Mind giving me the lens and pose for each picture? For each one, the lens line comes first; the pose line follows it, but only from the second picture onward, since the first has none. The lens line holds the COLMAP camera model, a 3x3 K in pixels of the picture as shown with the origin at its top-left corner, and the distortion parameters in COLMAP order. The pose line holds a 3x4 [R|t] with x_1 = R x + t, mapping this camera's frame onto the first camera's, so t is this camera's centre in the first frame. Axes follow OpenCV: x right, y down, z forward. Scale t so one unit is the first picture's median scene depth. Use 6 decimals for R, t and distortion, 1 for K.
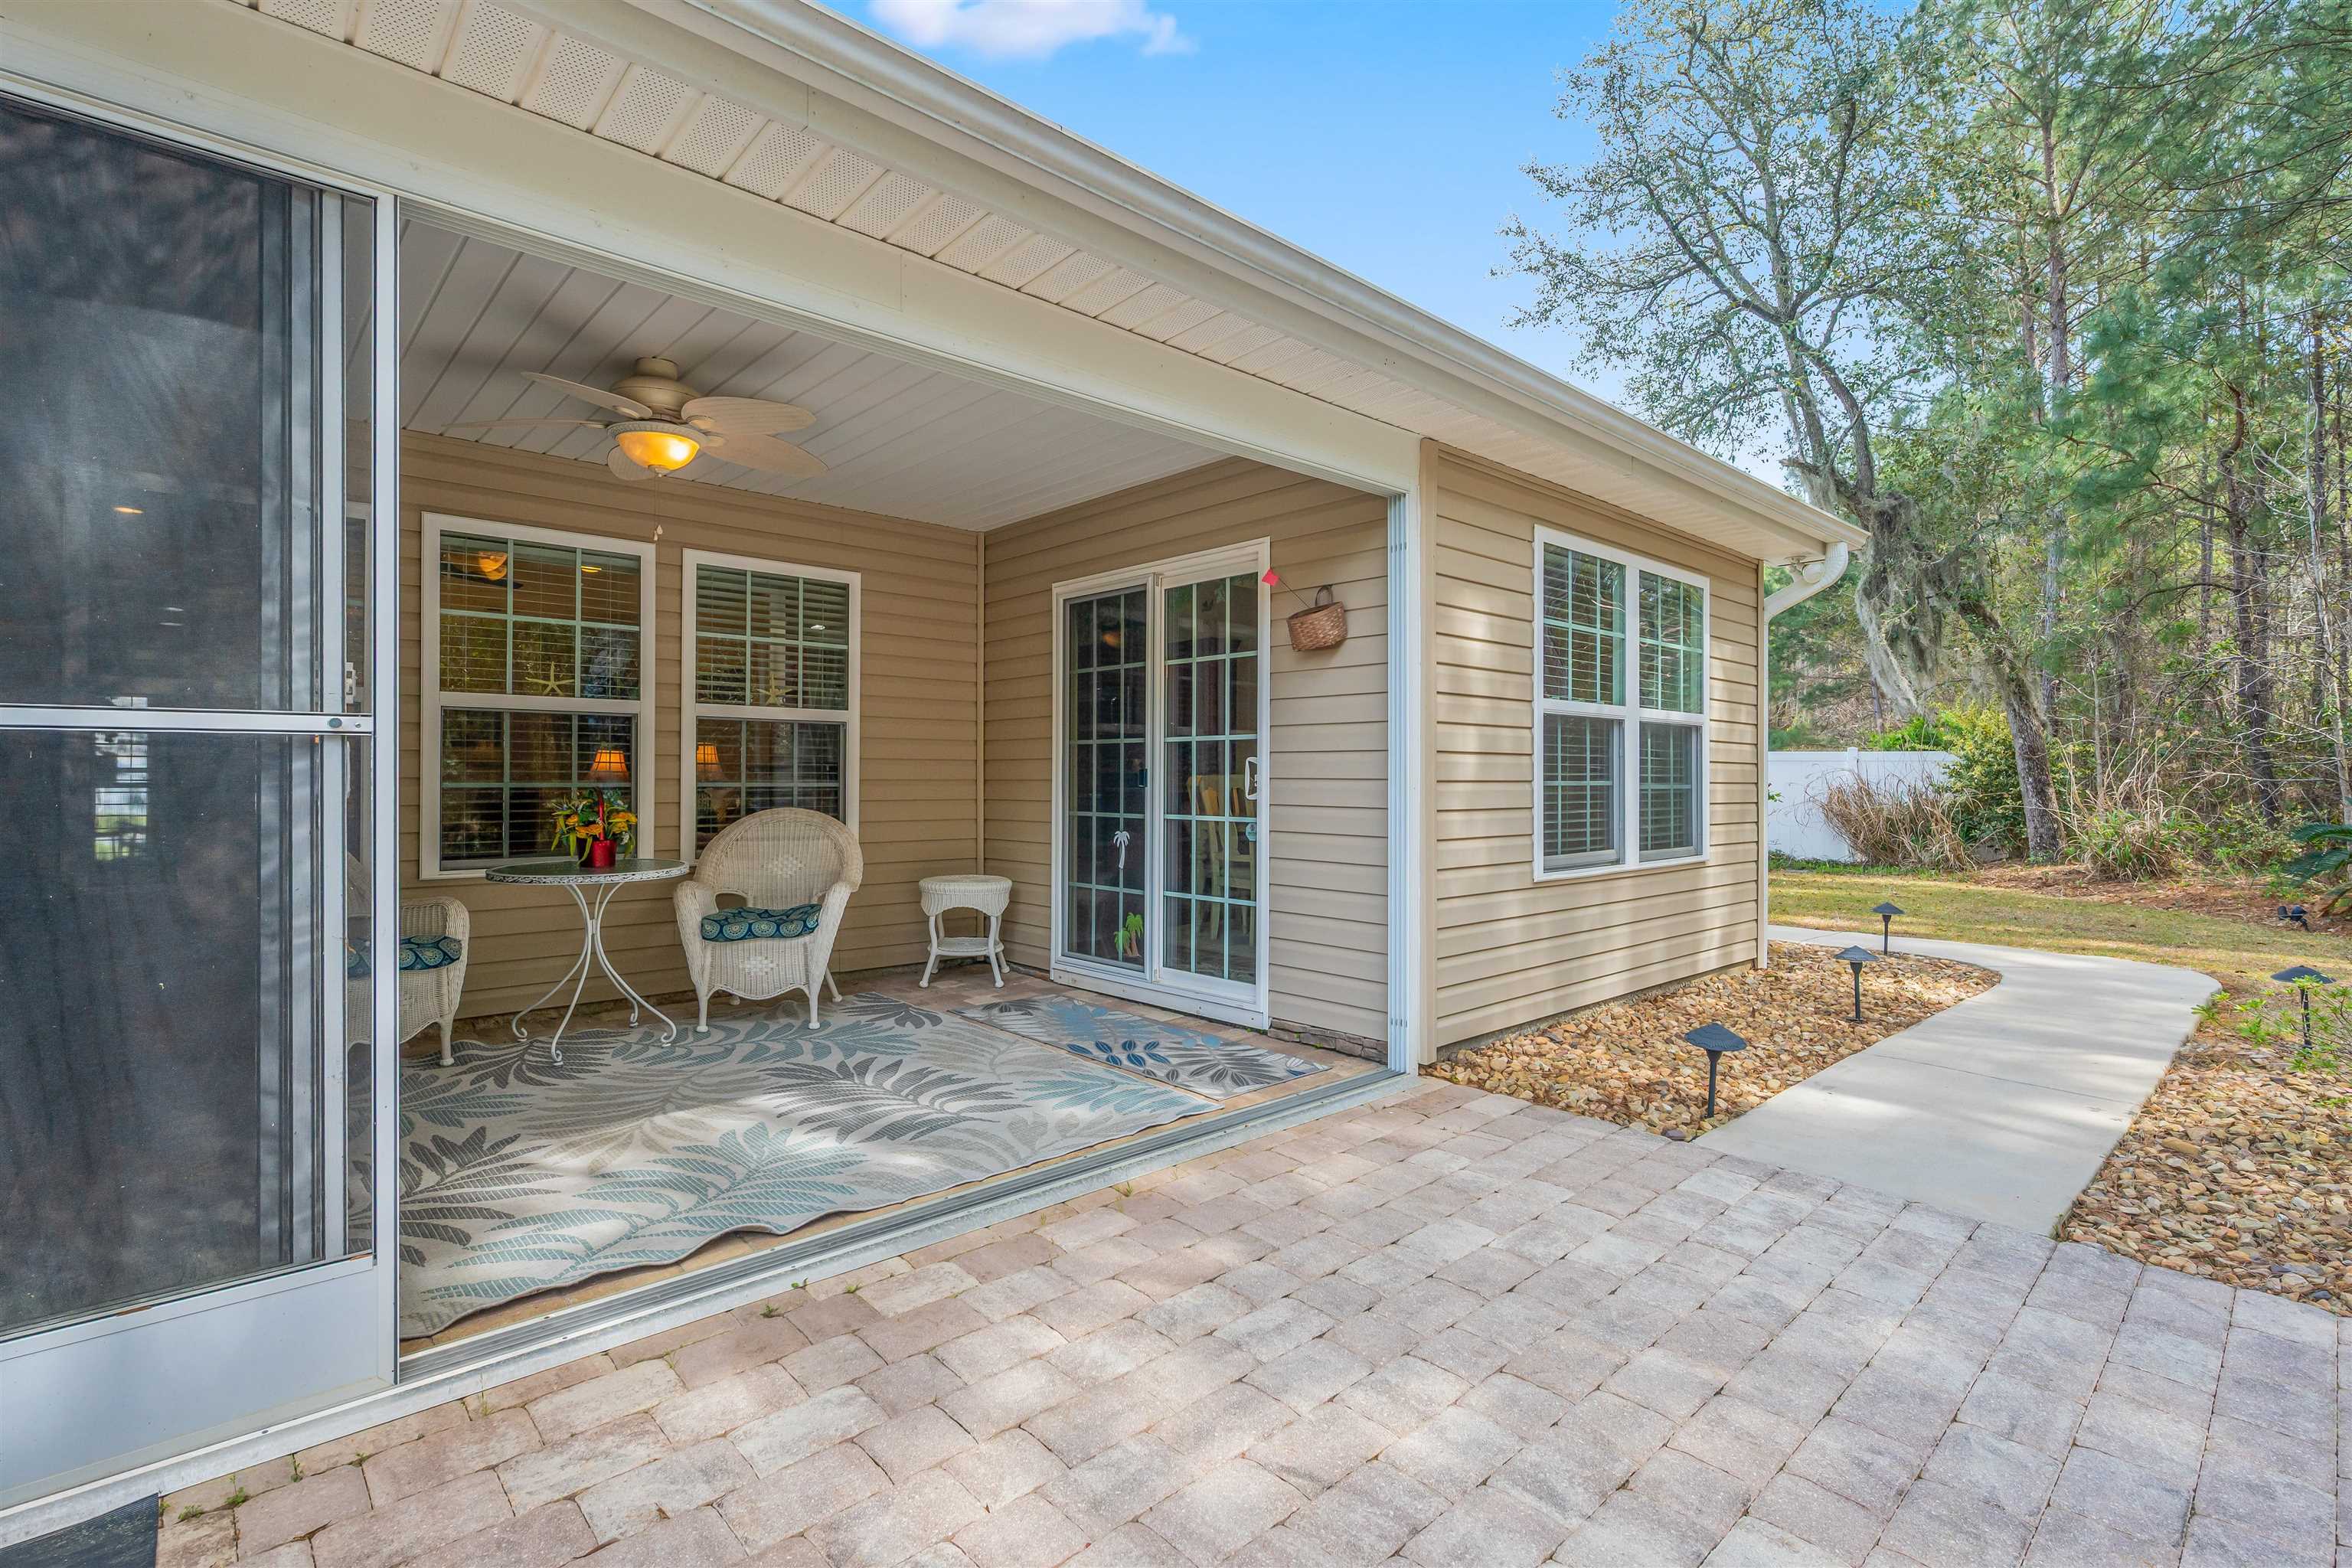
lens RADIAL K [[1096.6, 0, 1162.7], [0, 1096.6, 775.4], [0, 0, 1]] dist [-0.000463, 0.000091]
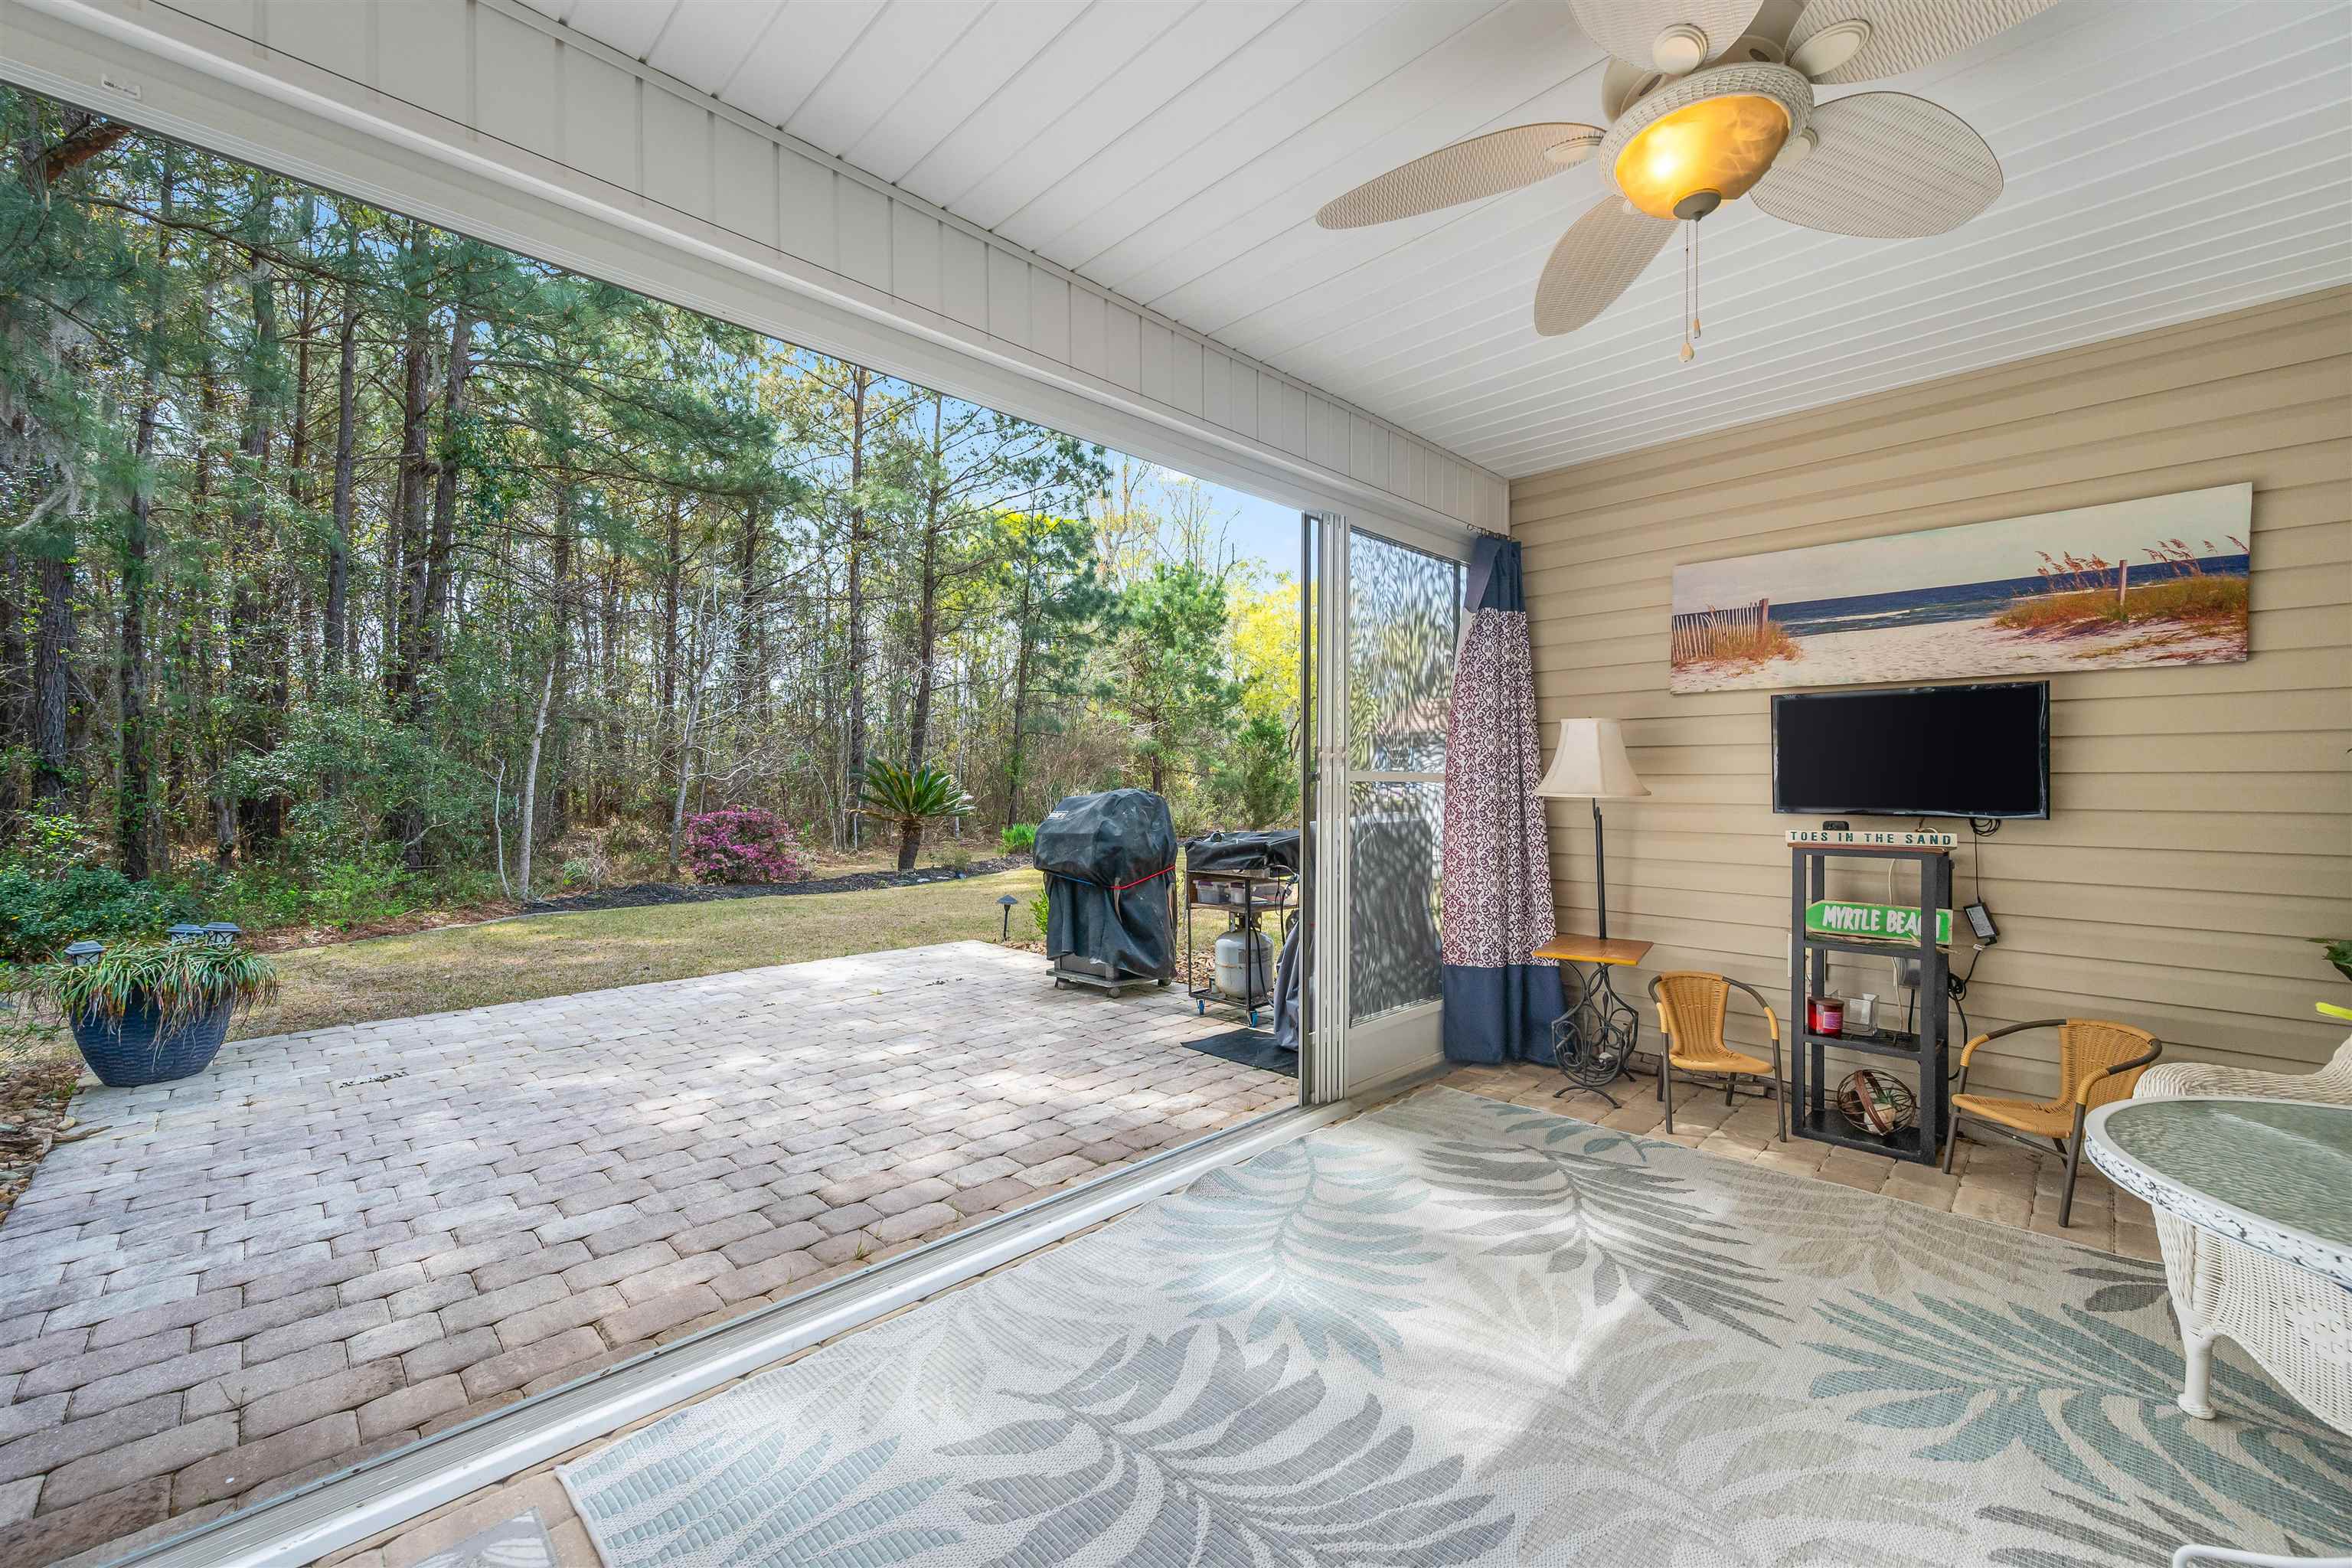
lens RADIAL K [[930.5, 0, 1174.5], [0, 930.5, 800.9], [0, 0, 1]] dist [-0.000270, -0.000010]
pose [[-0.998953, -0.001342, -0.045735, -0.194941], [-0.002543, 0.999653, 0.026209, -0.022037], [0.045684, 0.026297, -0.998610, 1.319379]]
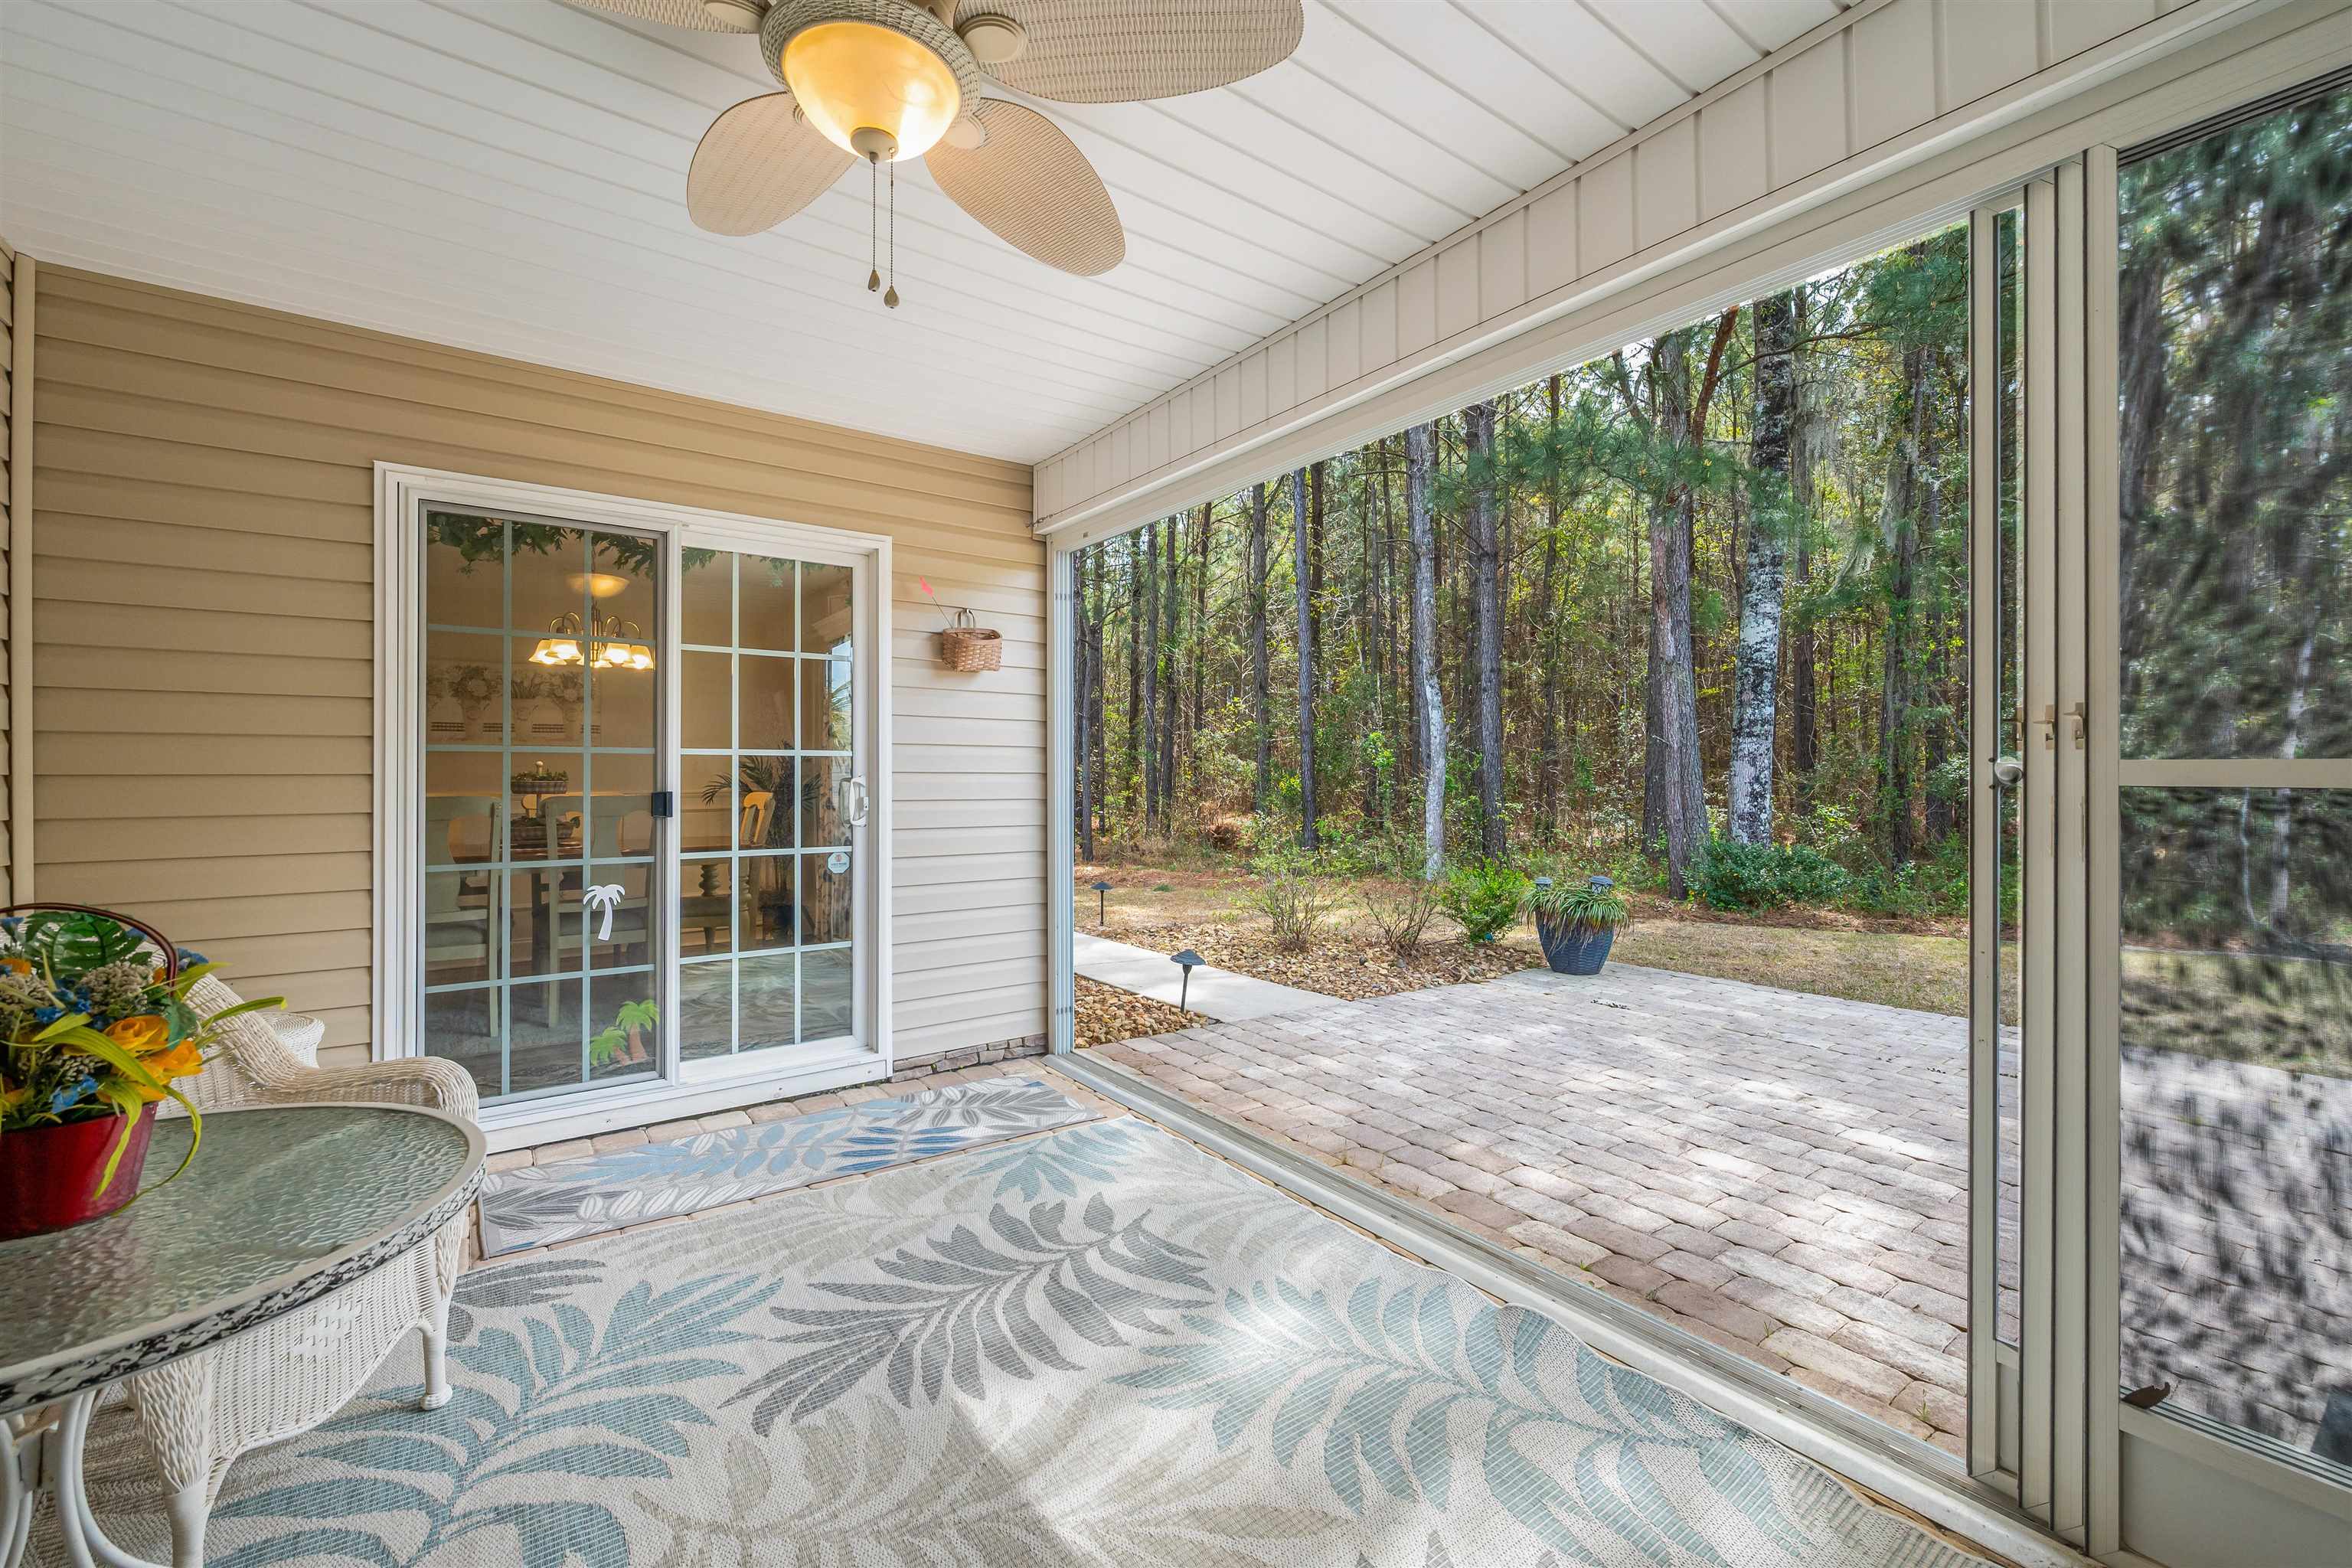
lens RADIAL K [[970.3, 0, 1174.4], [0, 970.3, 772.3], [0, 0, 1]] dist [-0.001805, -0.000134]
pose [[0.104078, 0.001774, 0.994568, -0.789828], [0.000594, 0.999998, -0.001846, -0.022310], [-0.994569, 0.000783, 0.104076, 0.786669]]
